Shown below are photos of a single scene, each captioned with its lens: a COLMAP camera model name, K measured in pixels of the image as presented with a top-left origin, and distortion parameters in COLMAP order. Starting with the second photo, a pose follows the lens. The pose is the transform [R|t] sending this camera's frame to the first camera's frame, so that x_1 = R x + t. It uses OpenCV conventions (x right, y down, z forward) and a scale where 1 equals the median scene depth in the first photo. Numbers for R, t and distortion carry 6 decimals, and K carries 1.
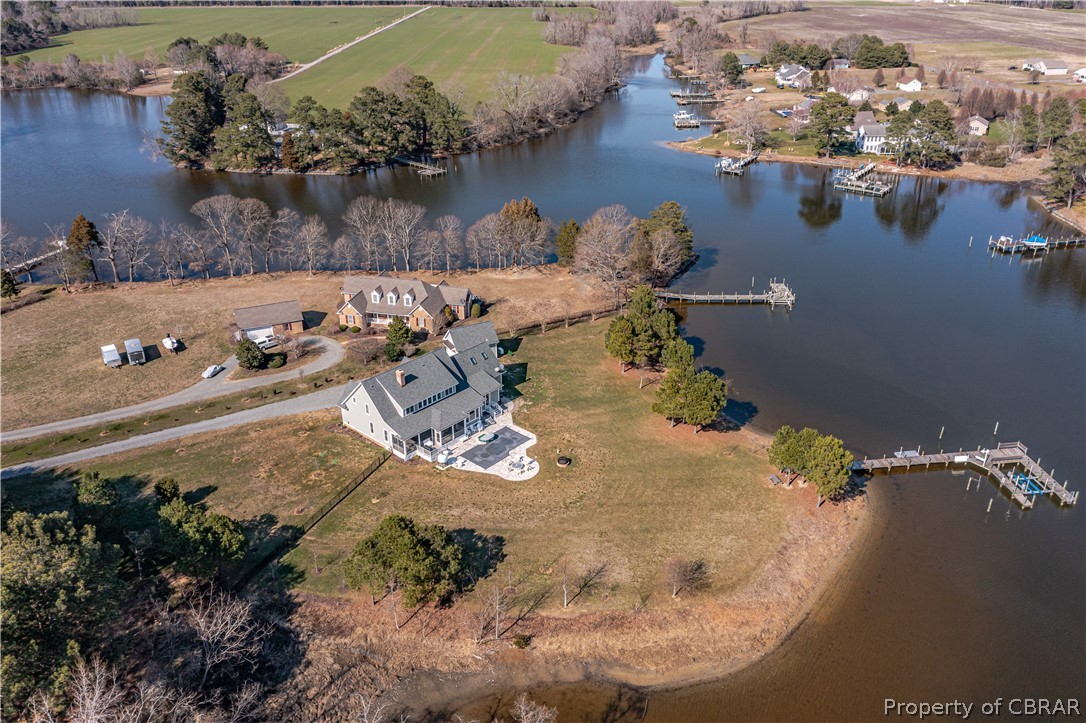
lens RADIAL K [[872.7, 0, 548.9], [0, 872.7, 369.6], [0, 0, 1]] dist [-0.026036, 0.007306]
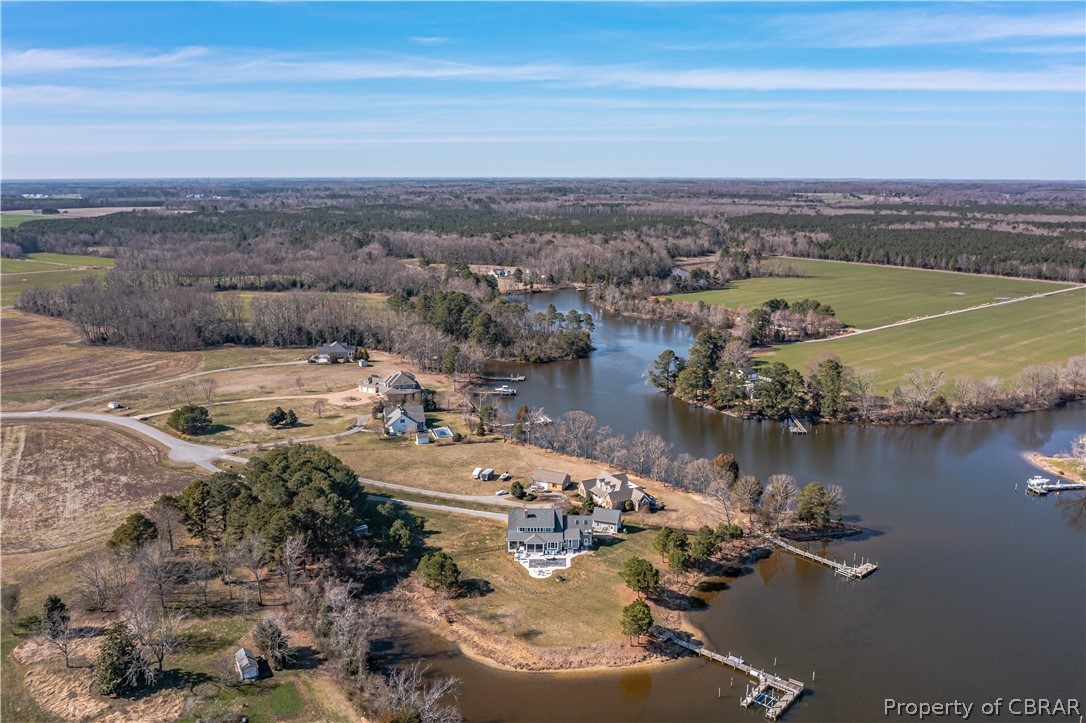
lens RADIAL K [[872.7, 0, 545.1], [0, 872.7, 362.5], [0, 0, 1]] dist [-0.026036, 0.007306]
pose [[0.668016, 0.163542, -0.725953, 0.851755], [-0.341695, 0.934038, -0.104006, -0.081780], [0.661059, 0.317533, 0.679834, -0.293035]]
